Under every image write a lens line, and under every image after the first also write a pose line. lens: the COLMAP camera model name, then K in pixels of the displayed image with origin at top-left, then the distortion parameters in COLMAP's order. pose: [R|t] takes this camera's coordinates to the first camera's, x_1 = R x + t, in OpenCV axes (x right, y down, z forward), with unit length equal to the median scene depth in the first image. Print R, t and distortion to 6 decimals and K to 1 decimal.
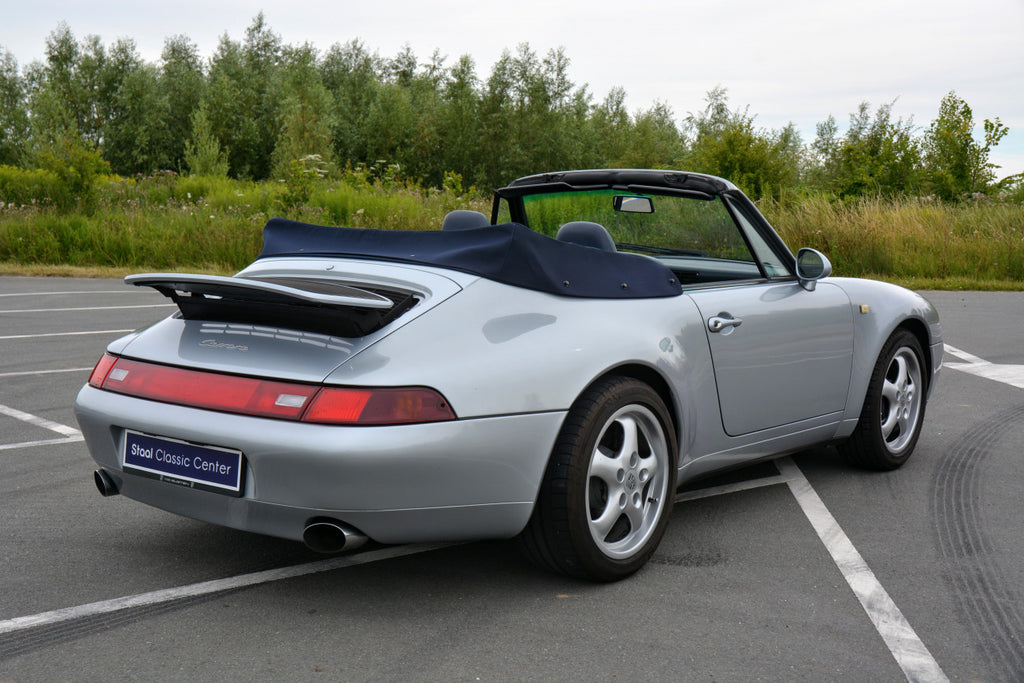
lens RADIAL K [[1300.6, 0, 488.9], [0, 1300.6, 349.9], [0, 0, 1]] dist [0.047214, 0.252882]
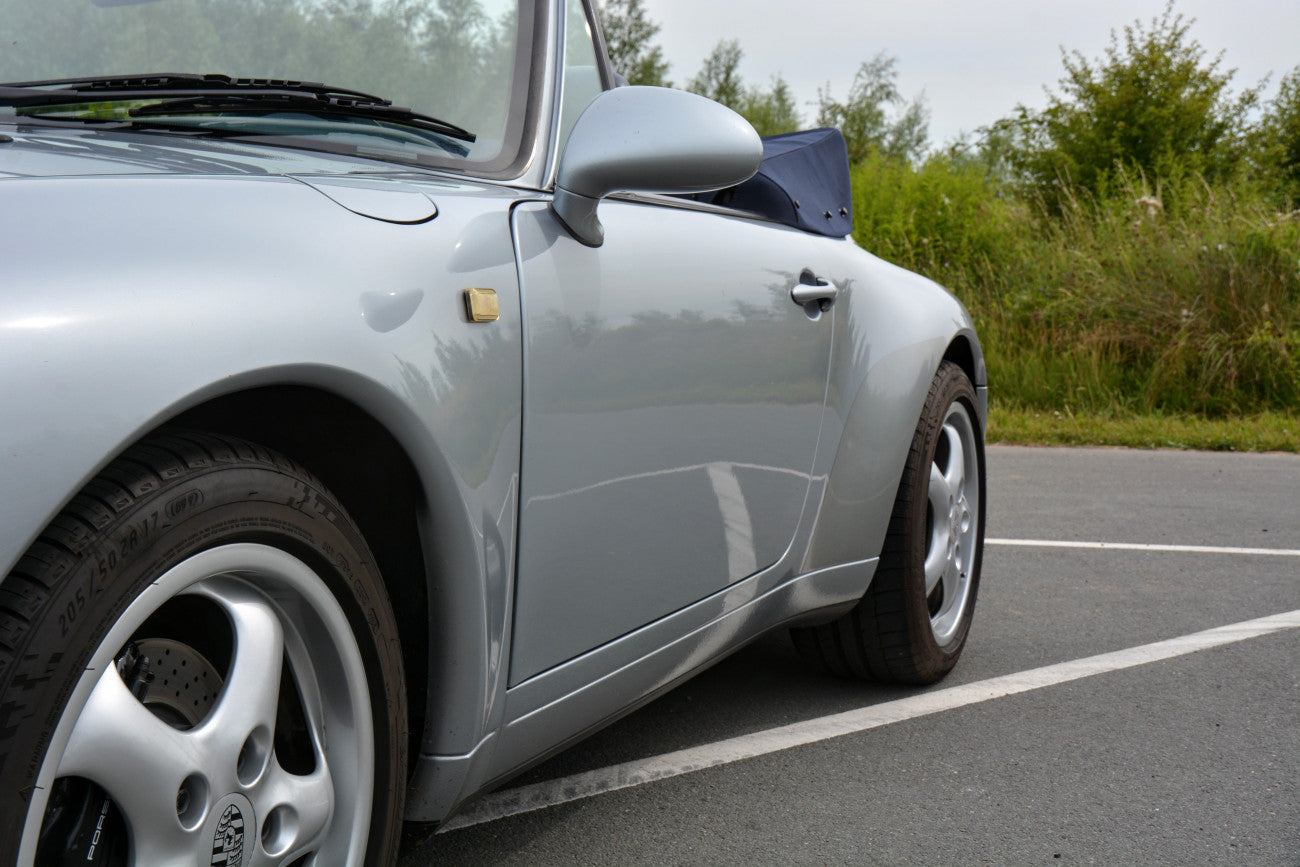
lens RADIAL K [[1813.2, 0, 607.0], [0, 1813.2, 432.2], [0, 0, 1]] dist [0.090934, -0.004433]
pose [[0.996460, 0.015406, 0.082644, -0.026051], [-0.014113, 0.999769, -0.016205, -0.025221], [-0.082875, 0.014981, 0.996447, 0.319211]]
